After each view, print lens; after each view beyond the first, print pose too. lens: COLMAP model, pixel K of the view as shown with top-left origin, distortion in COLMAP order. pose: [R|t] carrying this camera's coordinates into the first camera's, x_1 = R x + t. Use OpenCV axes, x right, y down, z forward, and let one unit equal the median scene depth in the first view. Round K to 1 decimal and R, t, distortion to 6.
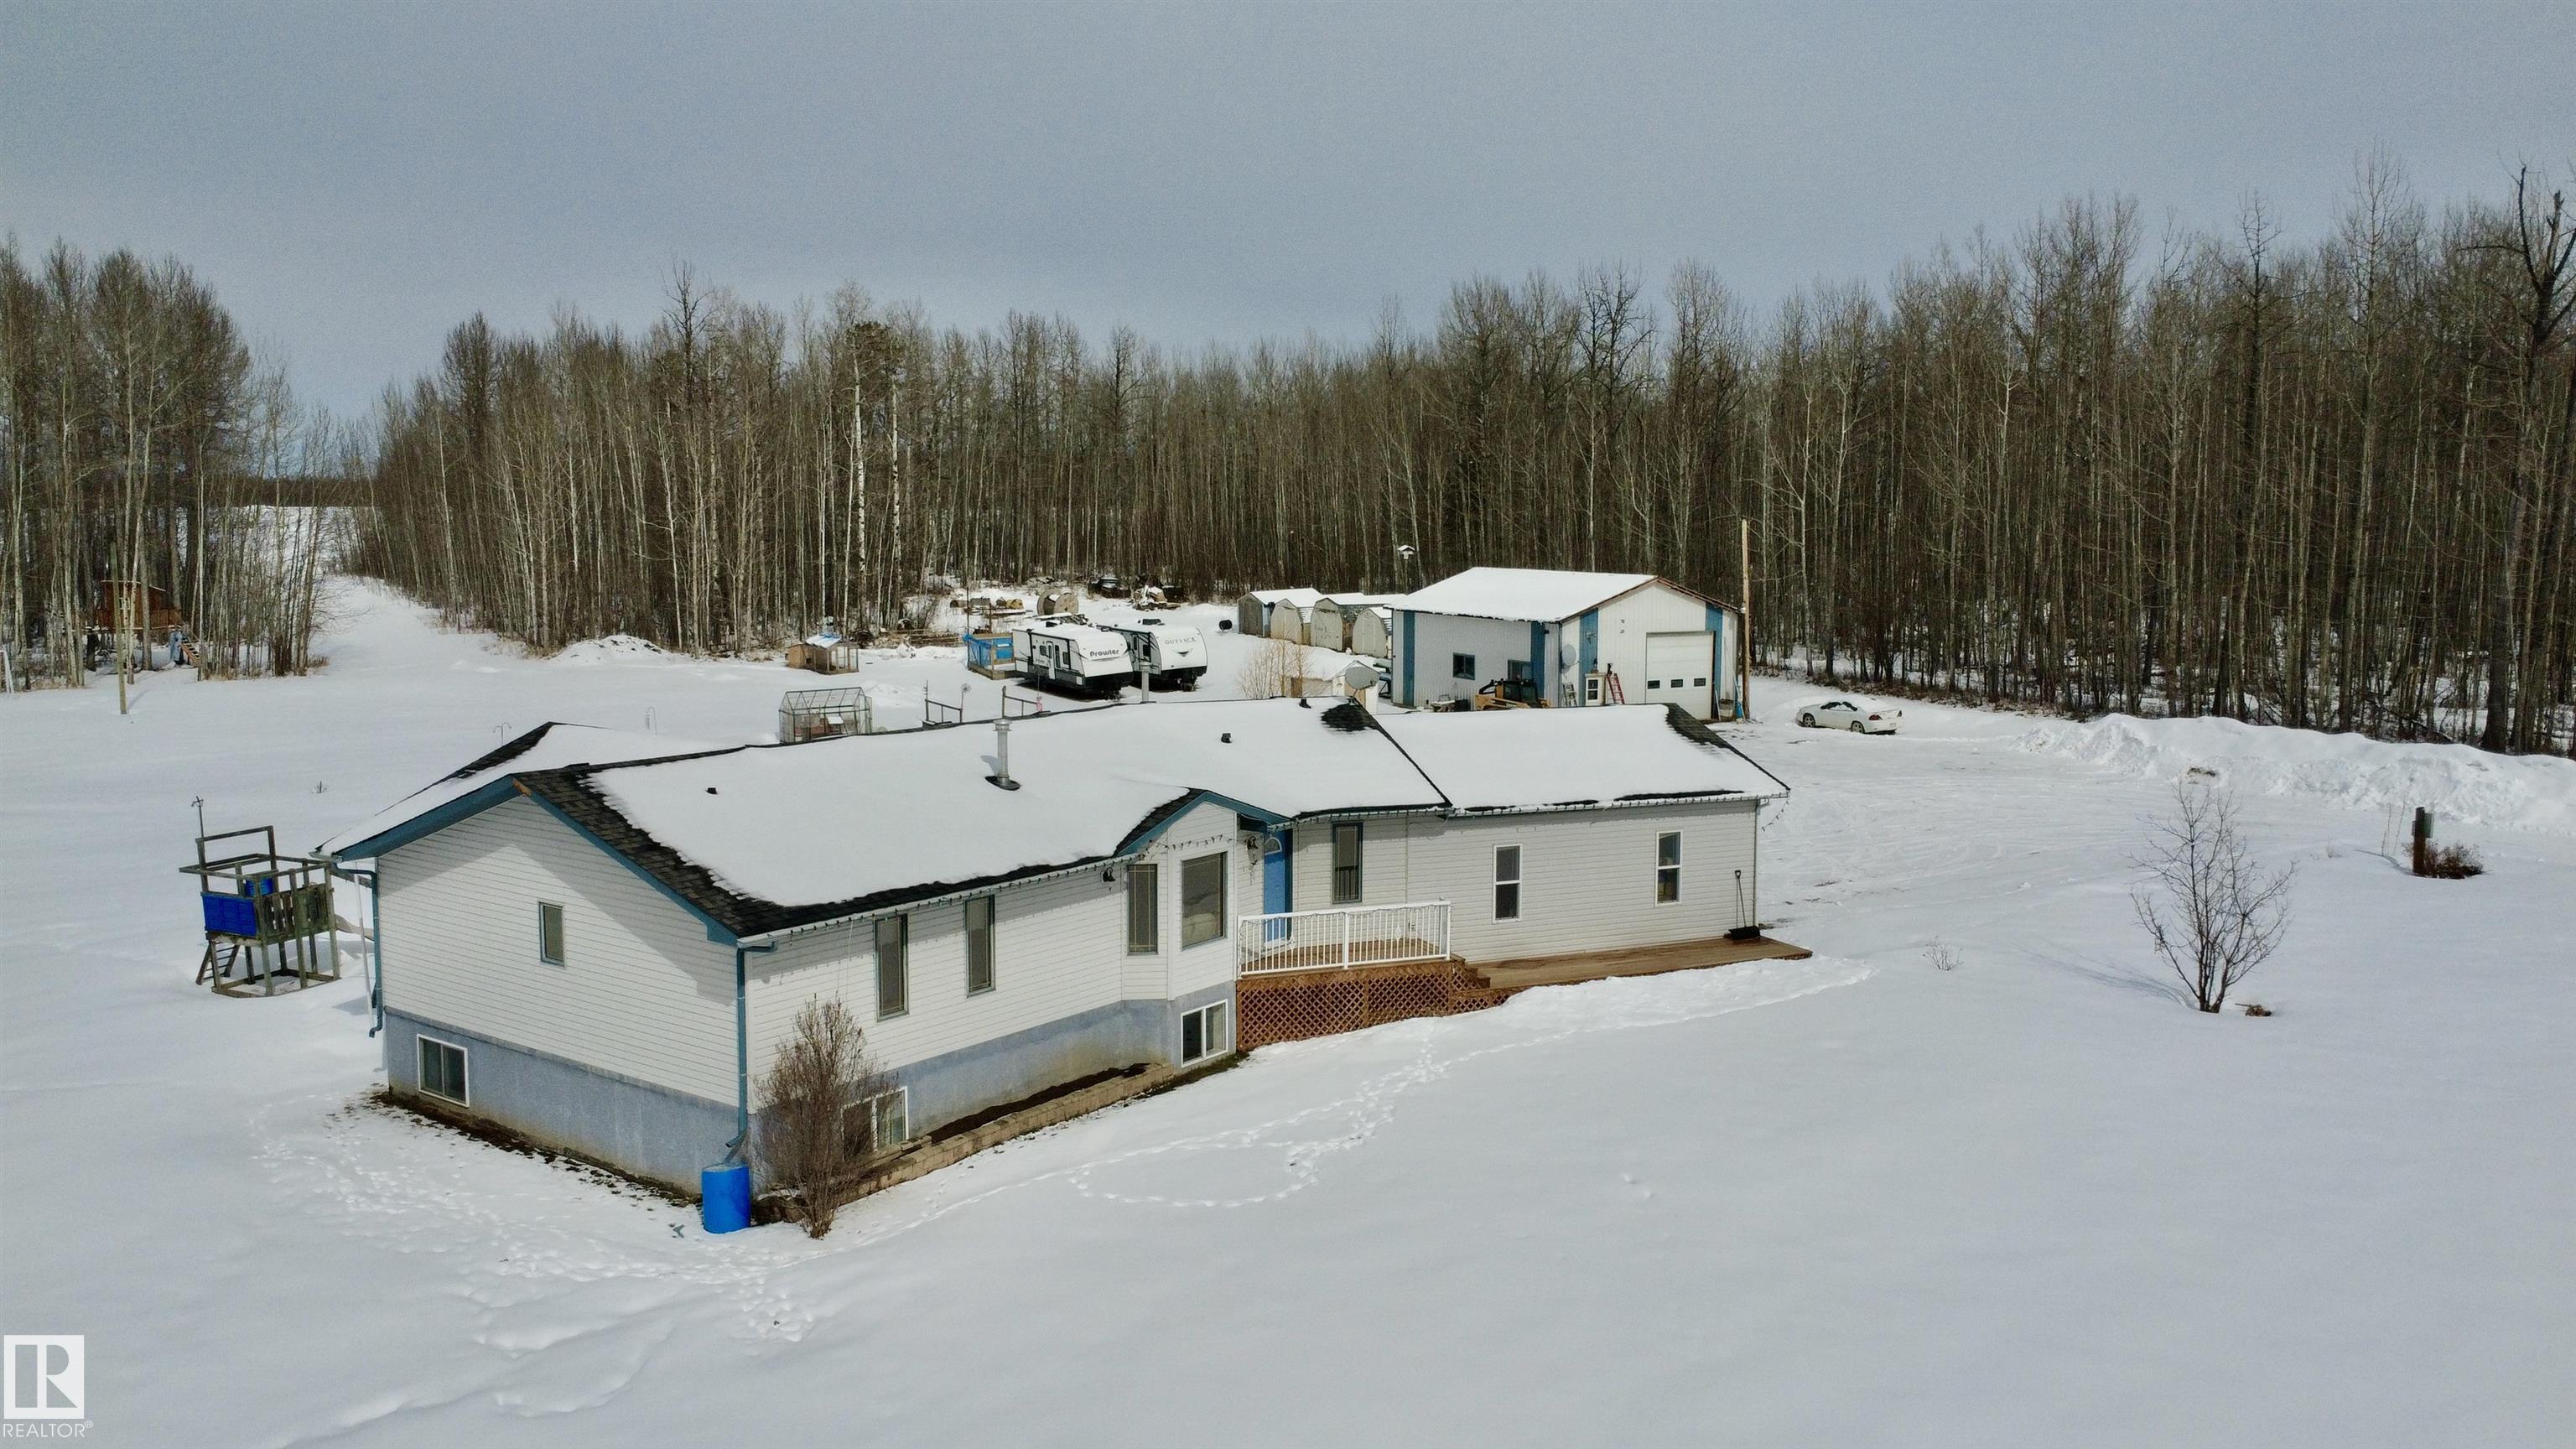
lens RADIAL K [[1917.7, 0, 1277.1], [0, 1917.7, 713.1], [0, 0, 1]] dist [0.004619, -0.007013]
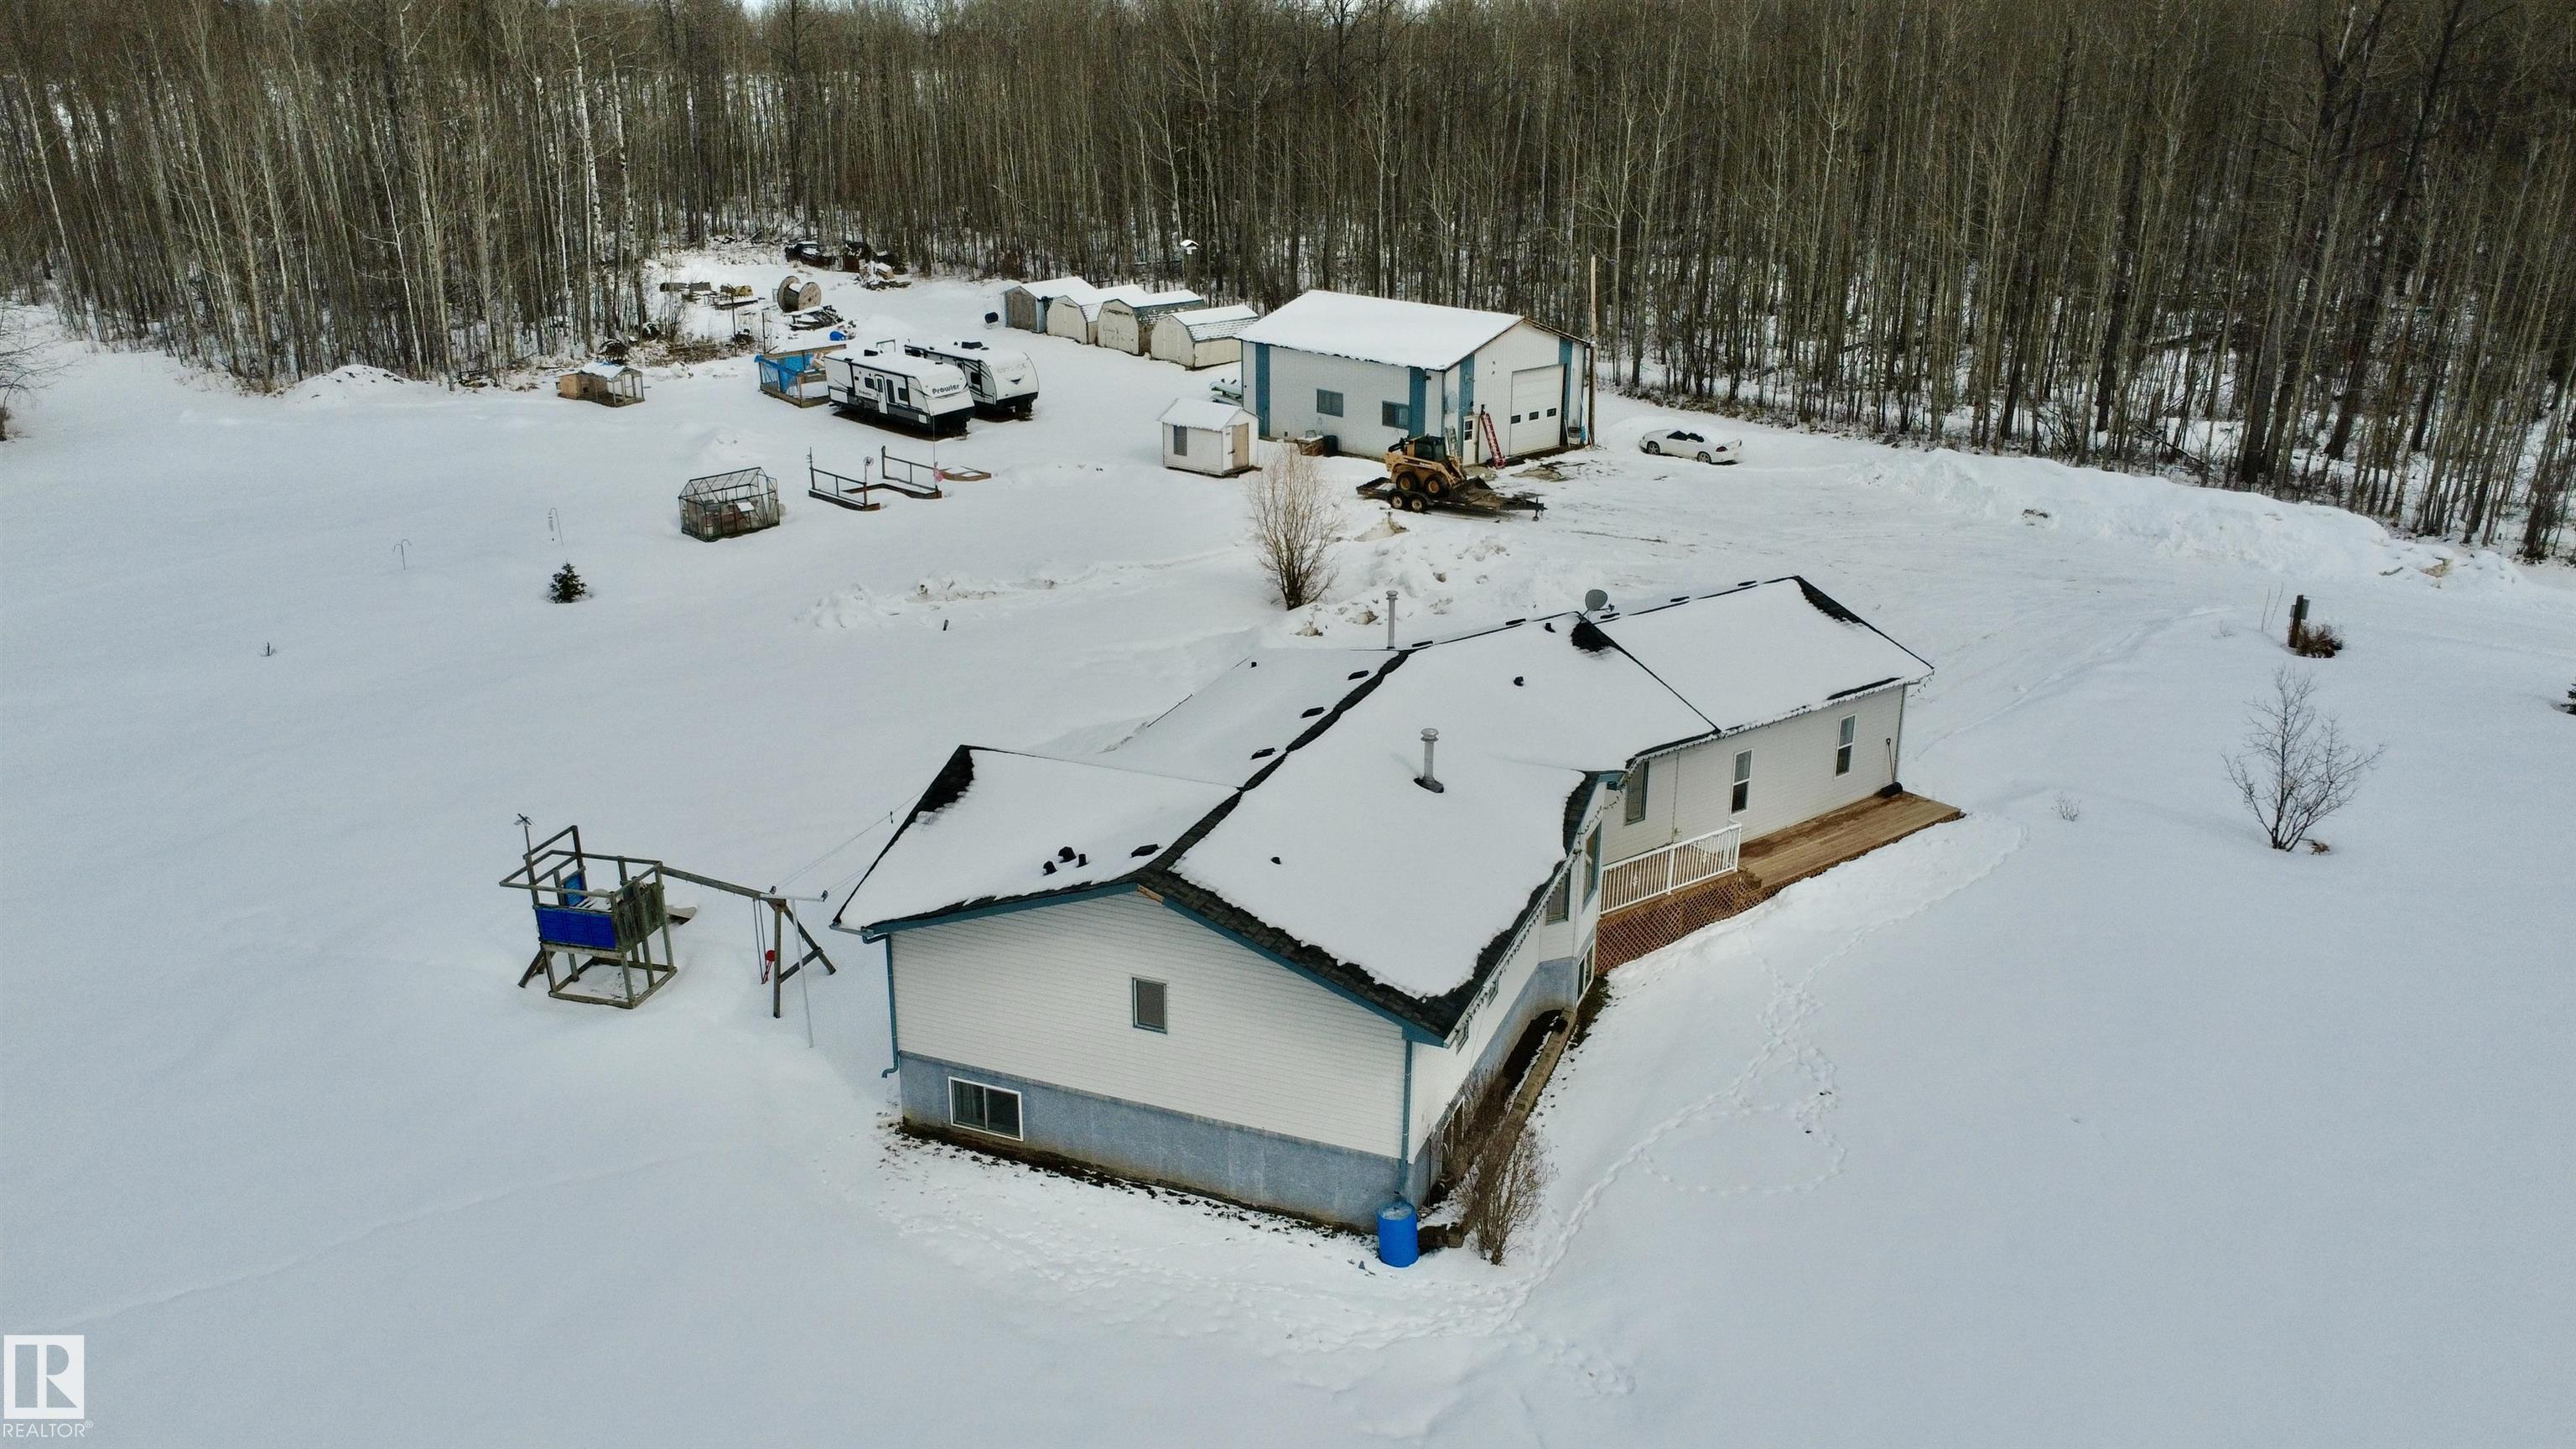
lens RADIAL K [[1917.7, 0, 1274.4], [0, 1917.7, 714.6], [0, 0, 1]] dist [0.004619, -0.007013]
pose [[0.969087, -0.081249, 0.232956, -0.399818], [0.026200, 0.972770, 0.230286, -0.214607], [-0.245323, -0.217063, 0.944828, -0.009629]]
